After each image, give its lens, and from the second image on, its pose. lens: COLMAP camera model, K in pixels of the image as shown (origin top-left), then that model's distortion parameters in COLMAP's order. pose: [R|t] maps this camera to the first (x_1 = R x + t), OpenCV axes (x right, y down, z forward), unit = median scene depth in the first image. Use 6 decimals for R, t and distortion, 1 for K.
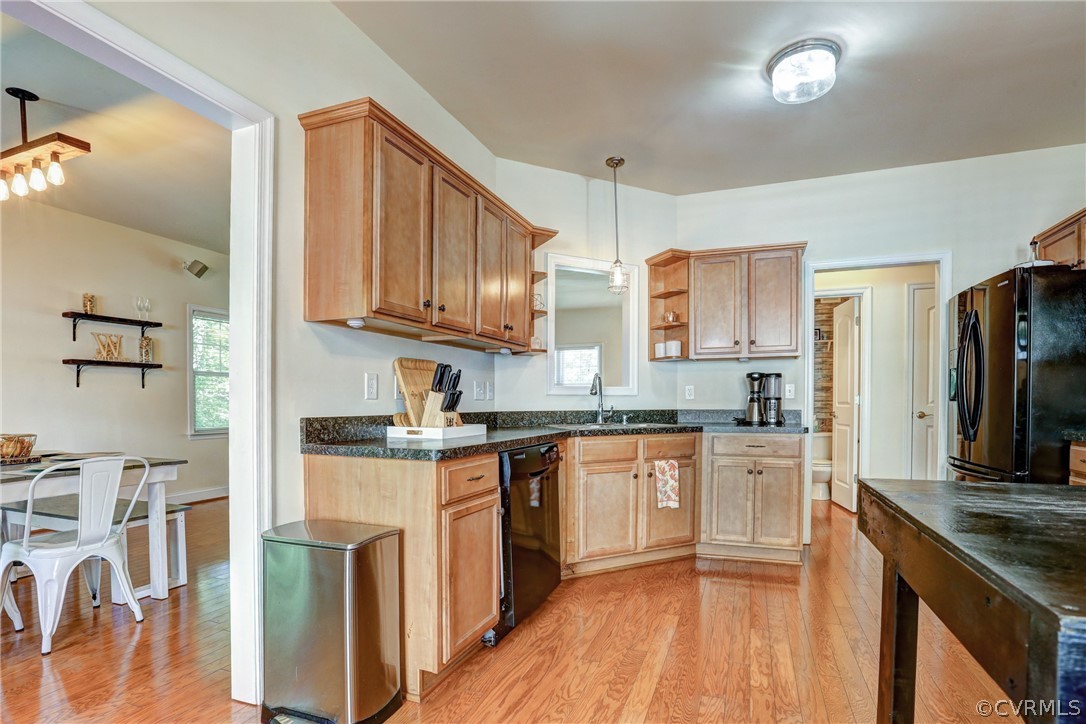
lens RADIAL K [[506.8, 0, 582.6], [0, 506.8, 422.0], [0, 0, 1]] dist [-0.029089, 0.000666]
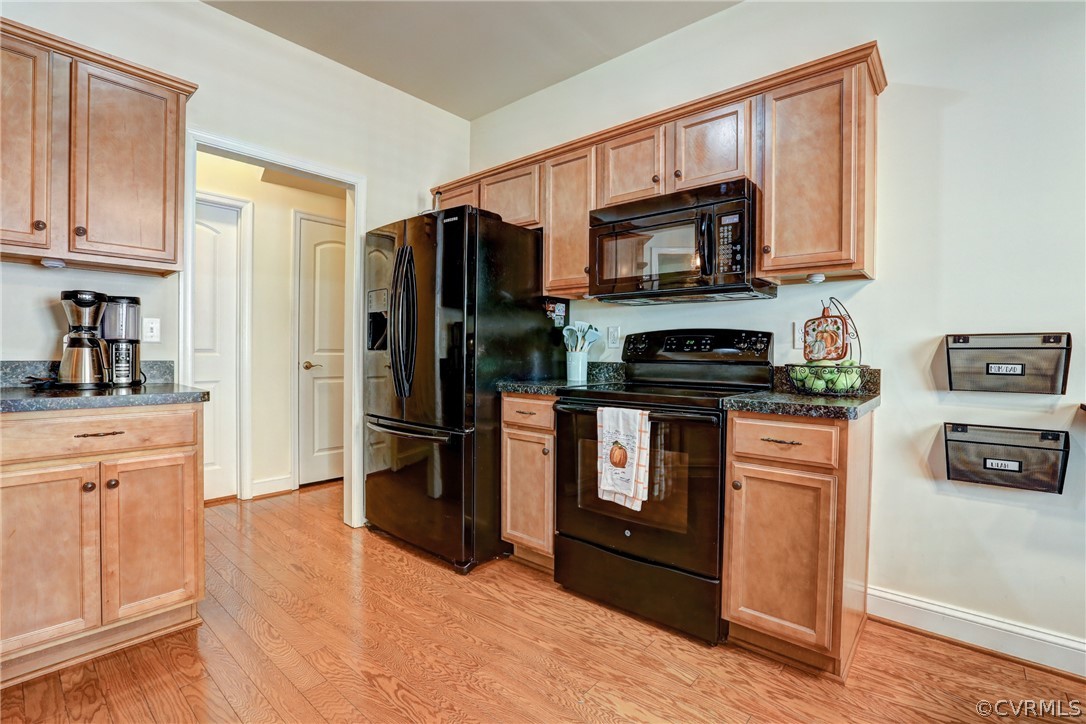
lens RADIAL K [[490.6, 0, 543.0], [0, 490.6, 362.0], [0, 0, 1]] dist [-0.039834, 0.009261]
pose [[0.381286, -0.007681, 0.924425, 0.069243], [0.021399, 0.999771, -0.000519, -0.014305], [-0.924210, 0.019980, 0.381363, 0.399241]]
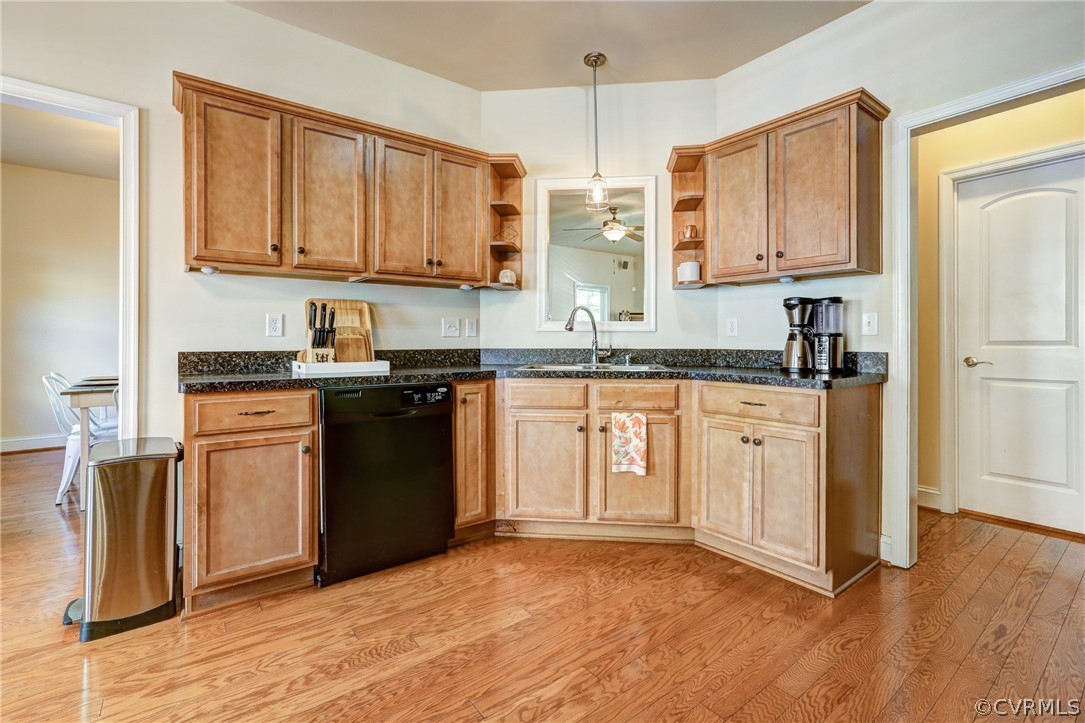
lens RADIAL K [[491.6, 0, 563.0], [0, 491.6, 342.1], [0, 0, 1]] dist [0.001387, 0.000242]
pose [[0.839282, 0.006720, -0.543655, 0.478927], [-0.024070, 0.999402, -0.024807, -0.013272], [0.543164, 0.033906, 0.838942, 0.283491]]
